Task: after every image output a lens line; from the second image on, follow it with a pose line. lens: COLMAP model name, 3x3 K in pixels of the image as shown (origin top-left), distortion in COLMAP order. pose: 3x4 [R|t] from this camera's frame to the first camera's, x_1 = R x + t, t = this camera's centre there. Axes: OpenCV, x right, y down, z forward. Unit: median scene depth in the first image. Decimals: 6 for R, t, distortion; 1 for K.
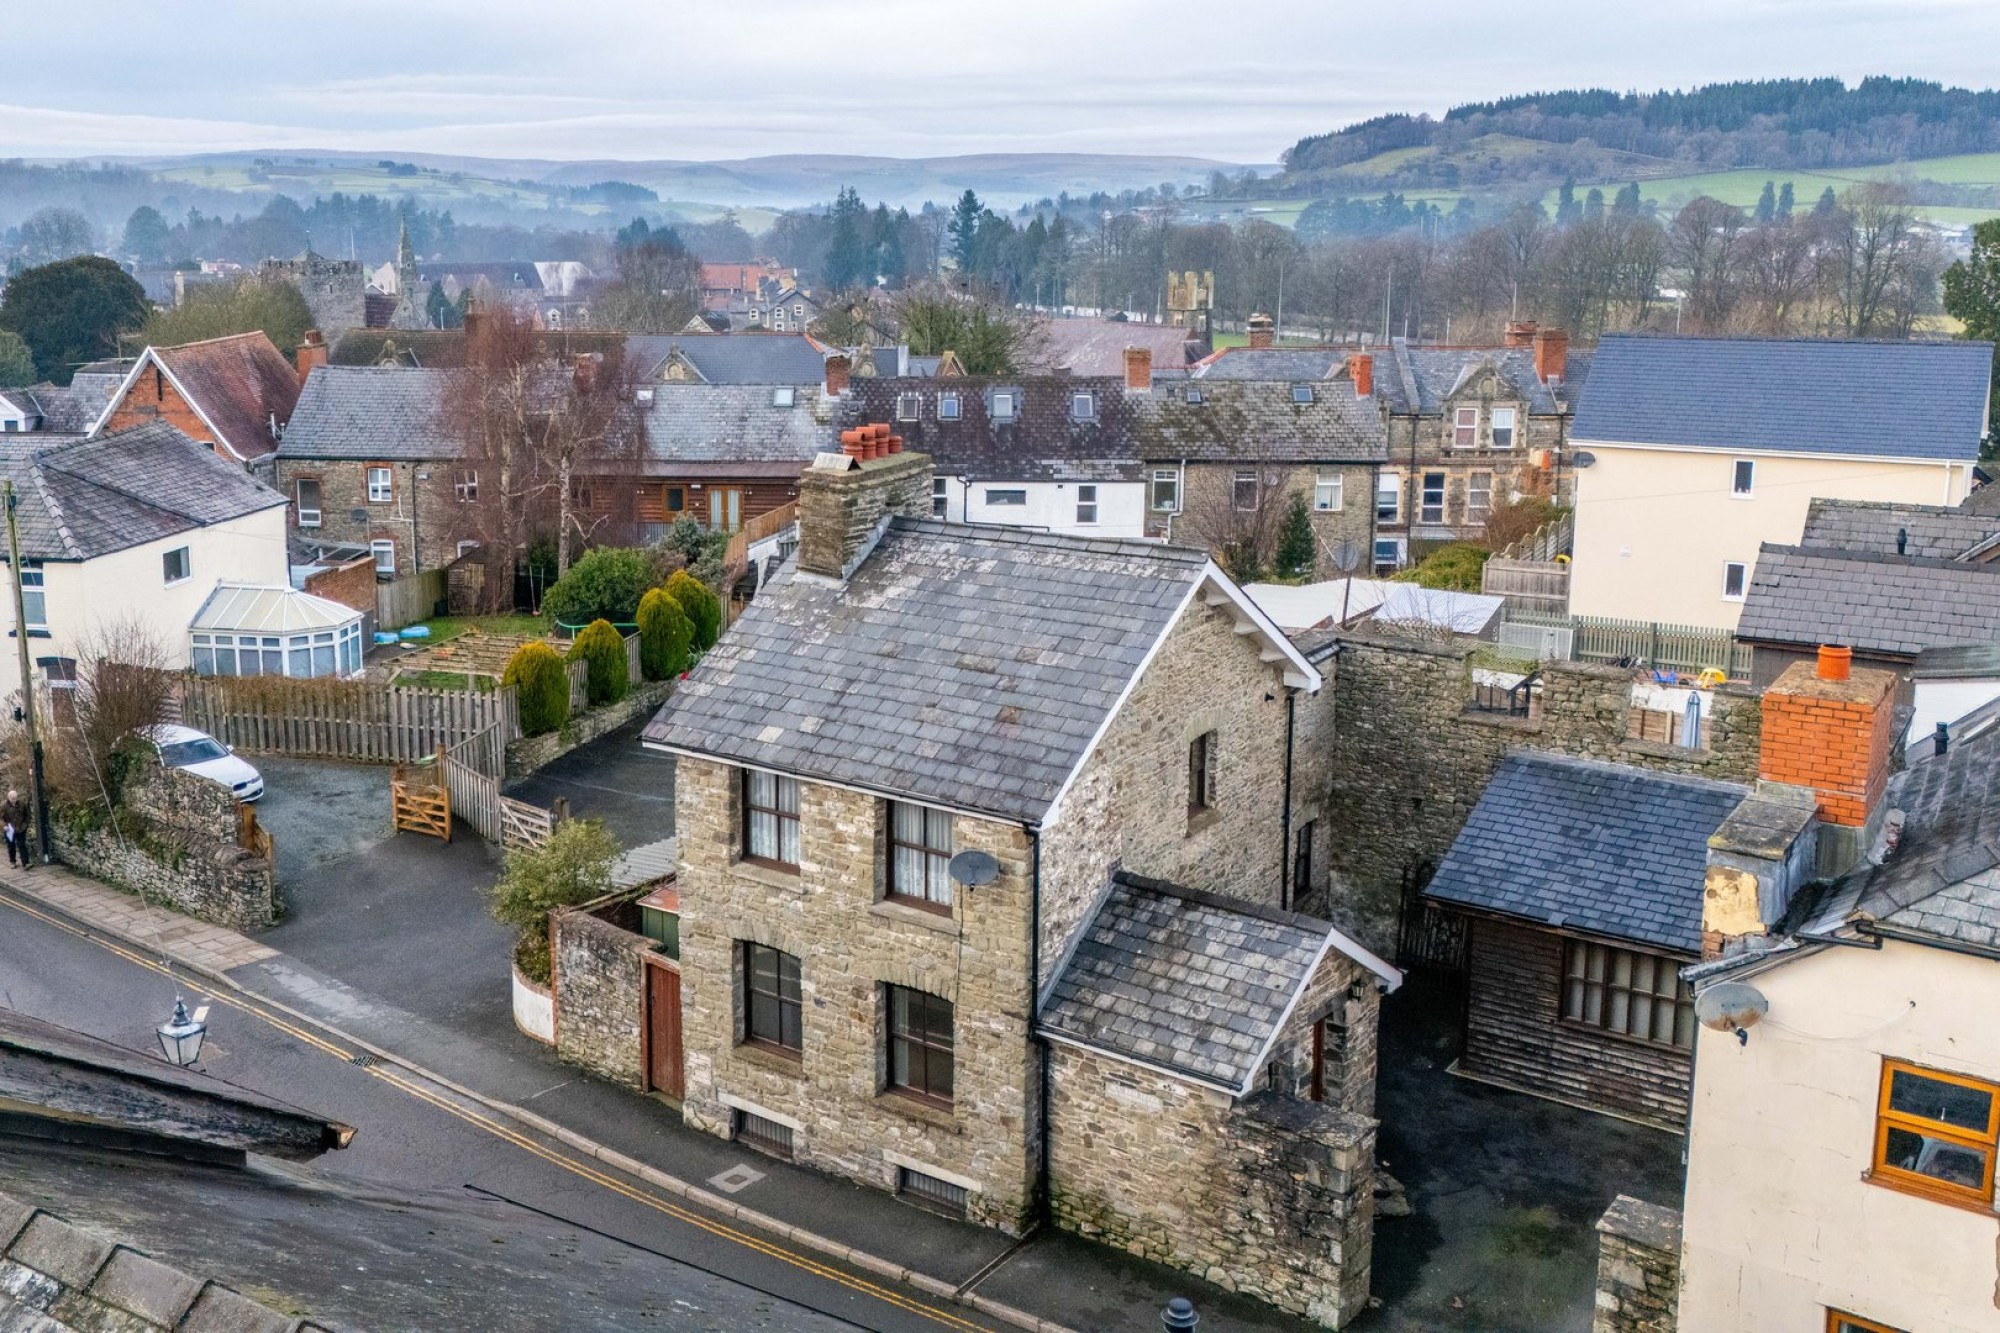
lens RADIAL K [[1935.8, 0, 891.4], [0, 1935.8, 568.2], [0, 0, 1]] dist [0.180325, -0.443070]
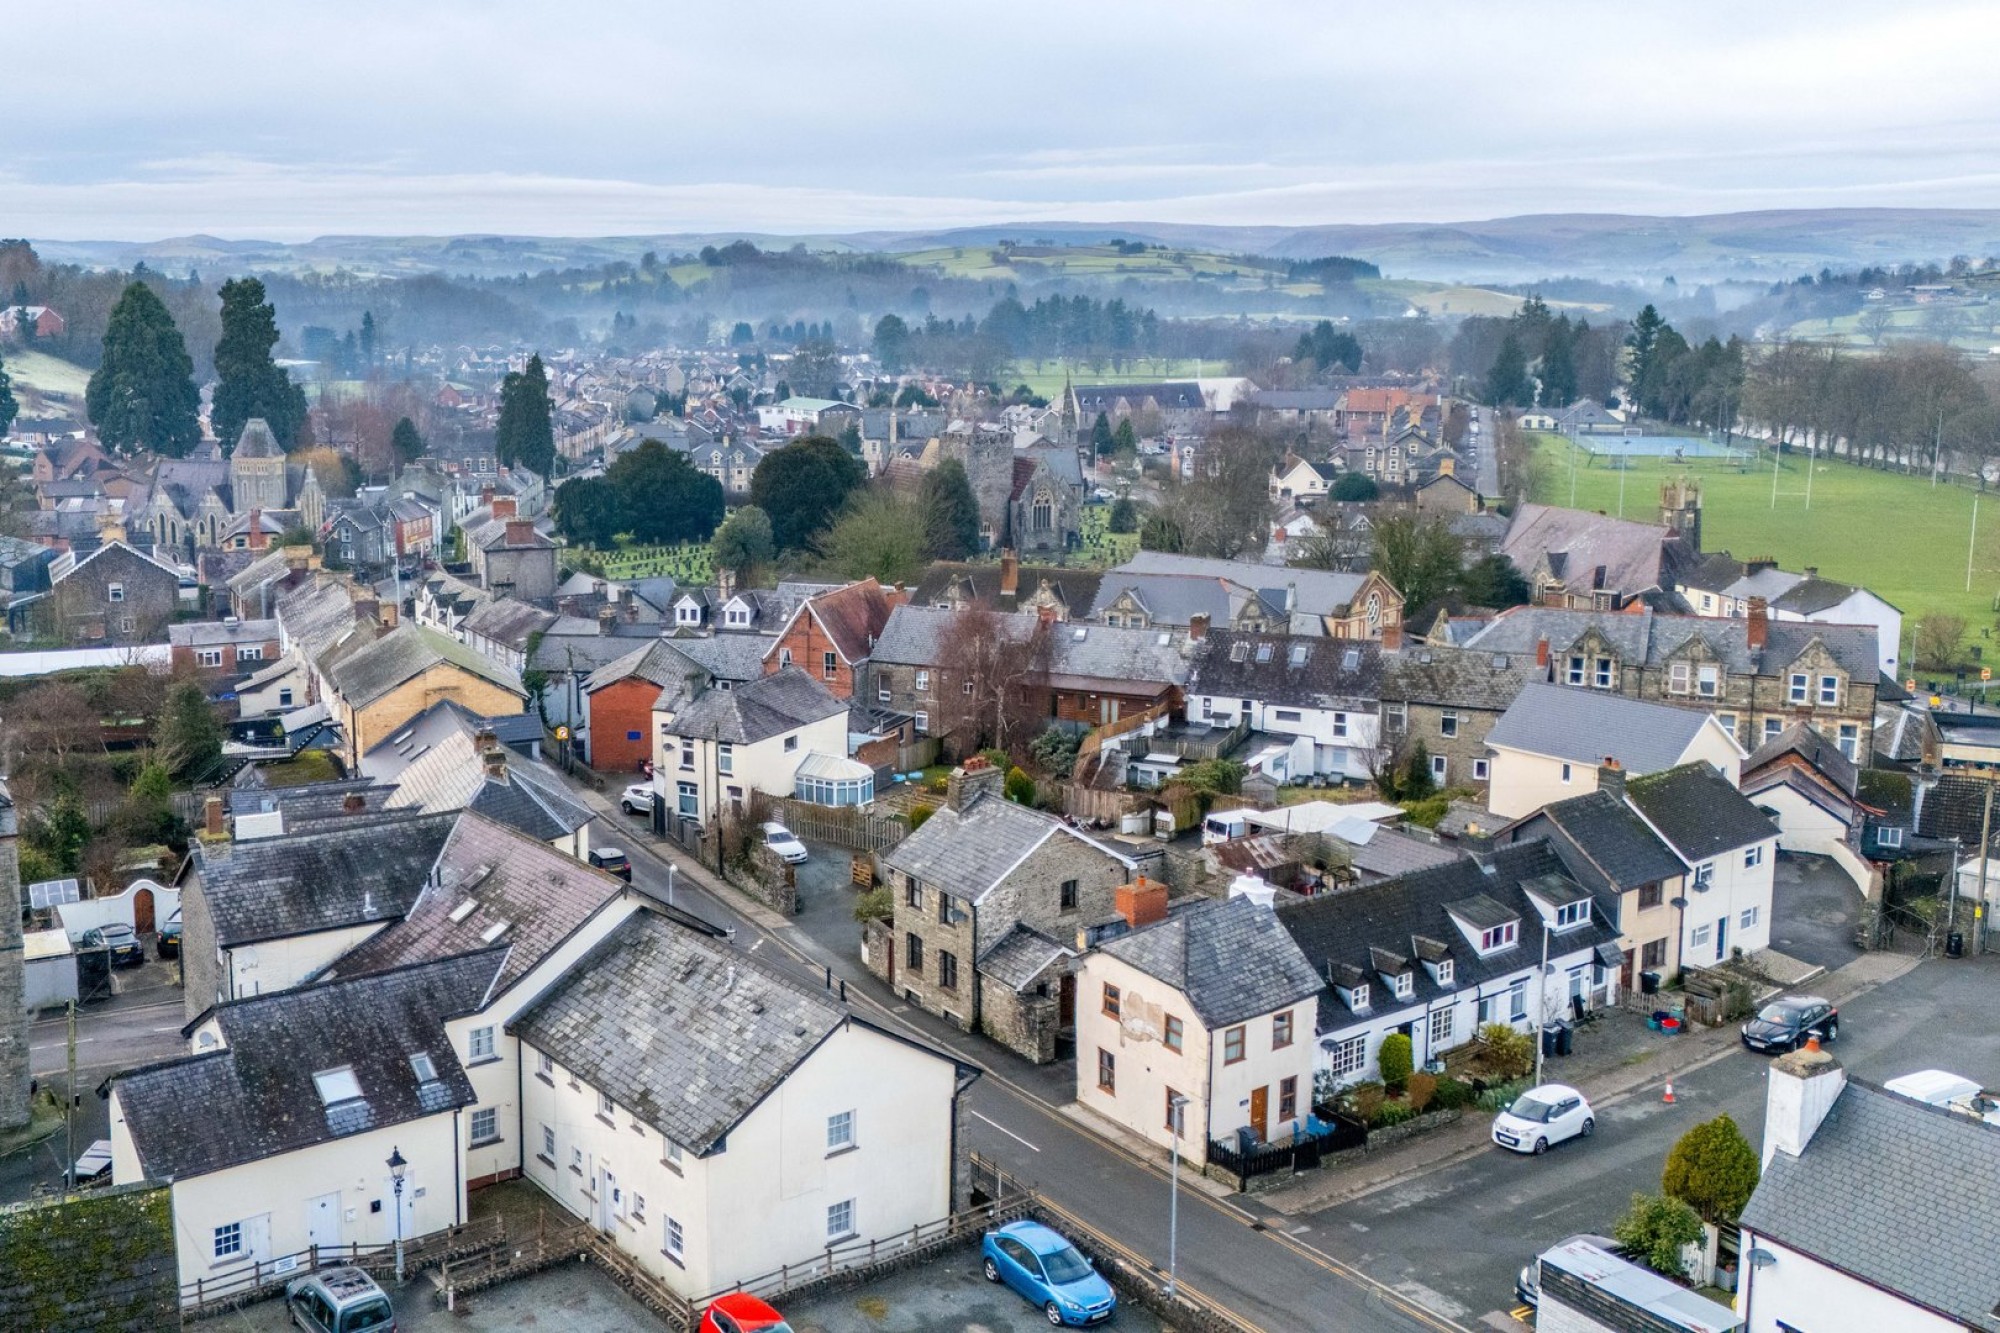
lens RADIAL K [[1935.8, 0, 891.4], [0, 1935.8, 568.2], [0, 0, 1]] dist [0.180325, -0.443070]
pose [[0.934559, 0.052665, -0.351889, 0.904902], [-0.064057, 0.997729, -0.020800, -0.299792], [0.349995, 0.041980, 0.935811, -1.809436]]
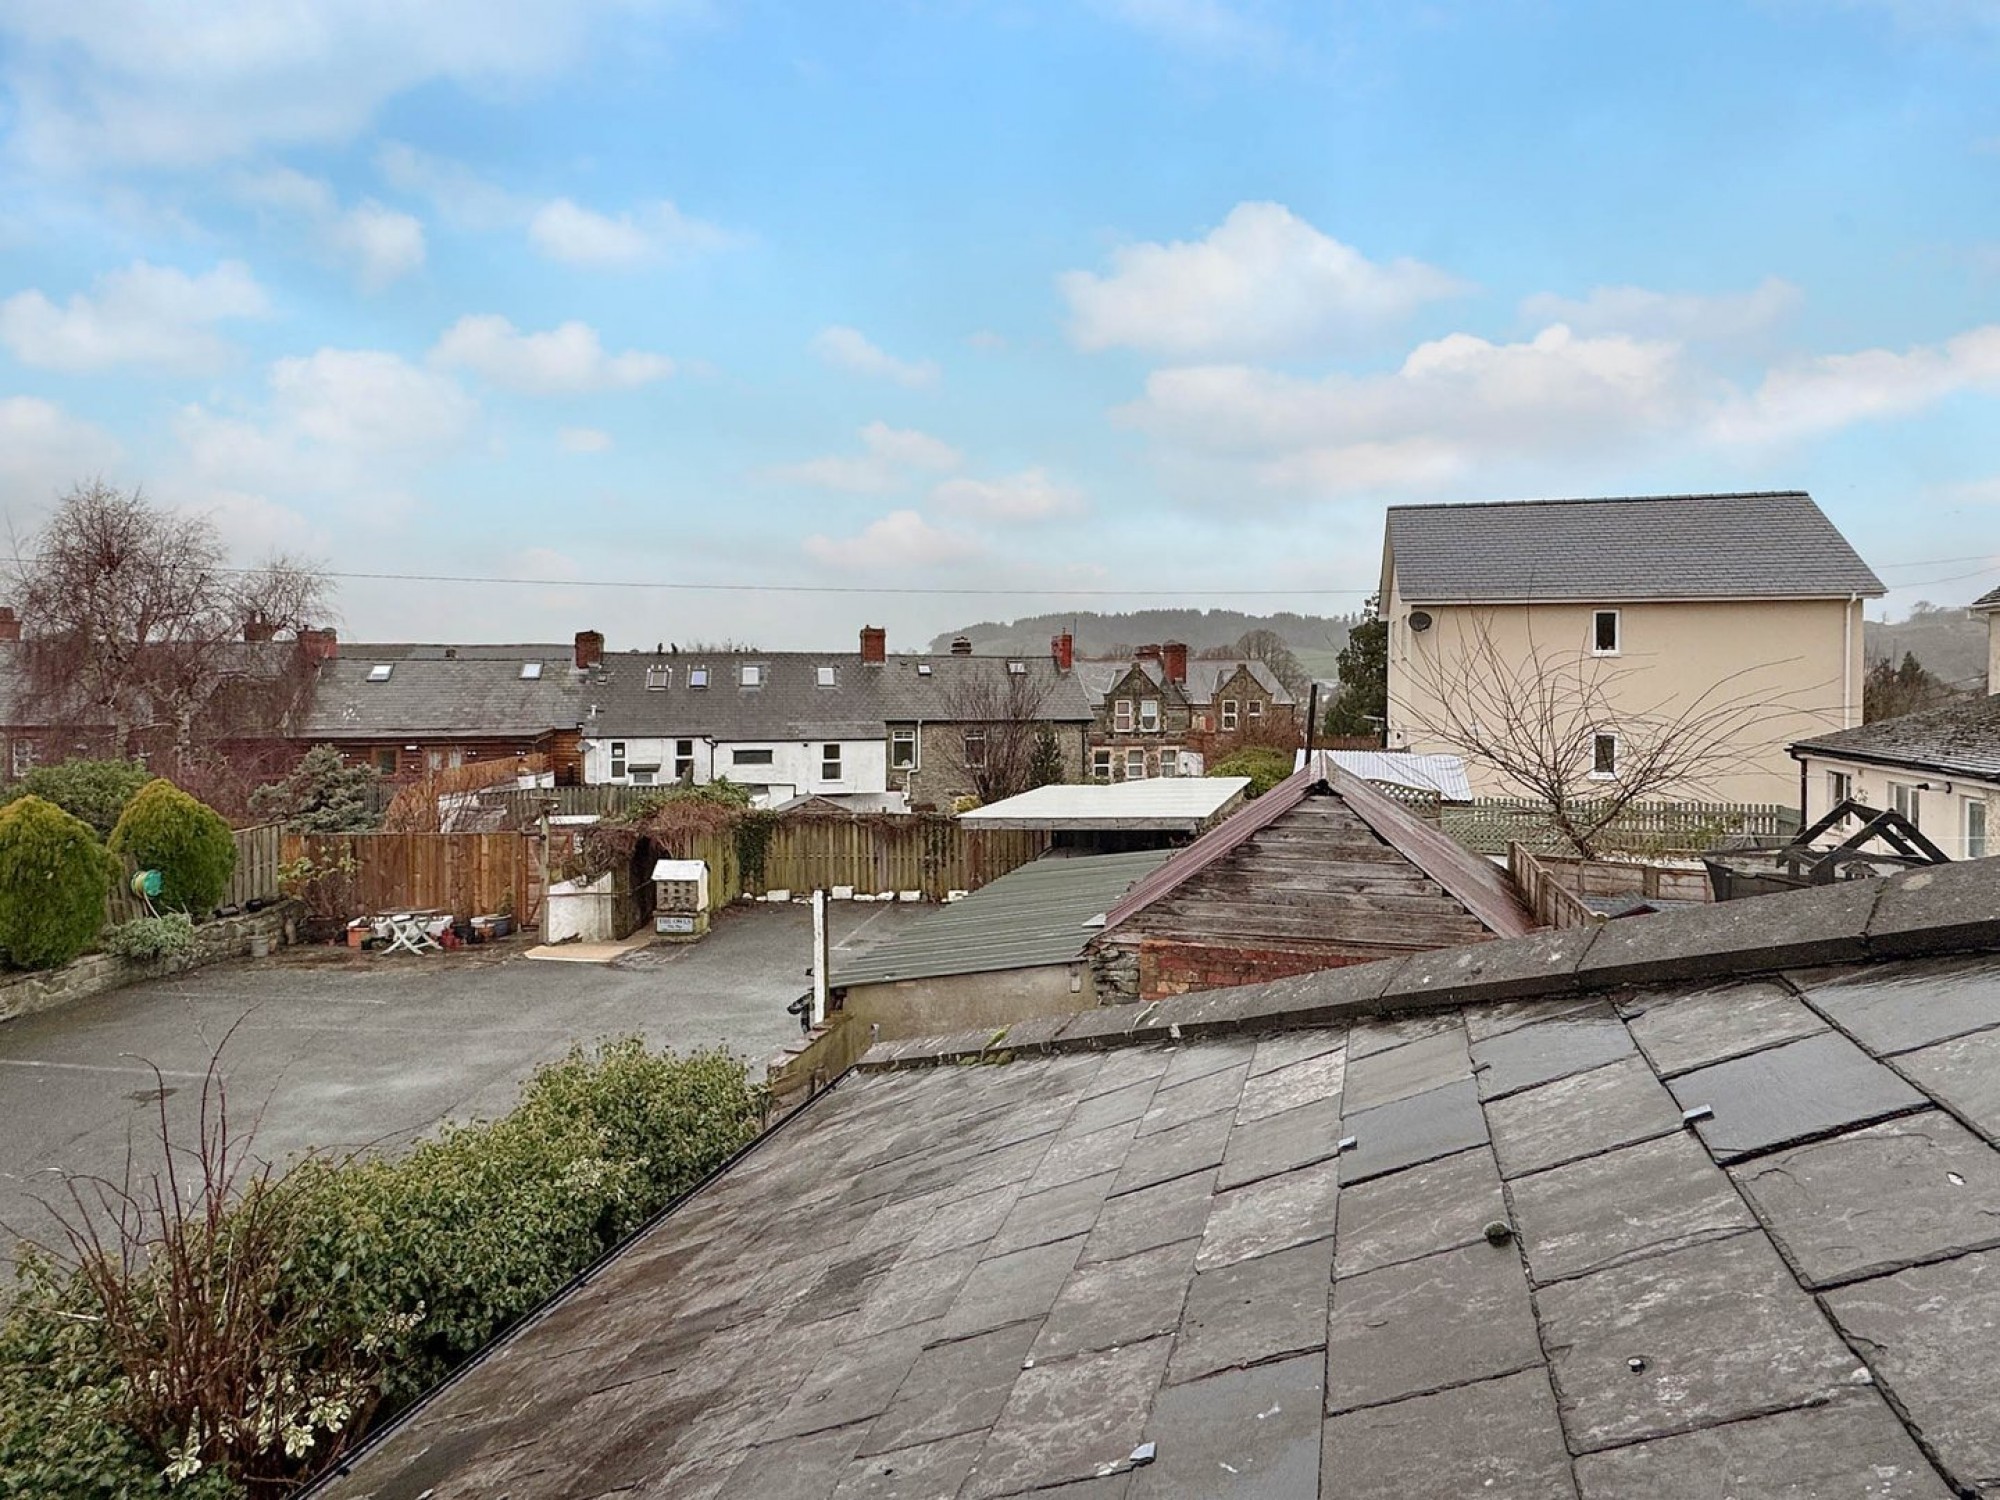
lens RADIAL K [[1058.4, 0, 991.6], [0, 1058.4, 747.8], [0, 0, 1]] dist [0.000475, 0.000550]
pose [[0.968381, -0.019001, 0.248752, 0.121896], [0.047542, 0.992878, -0.109238, 0.075113], [-0.244905, 0.117610, 0.962387, 1.232422]]
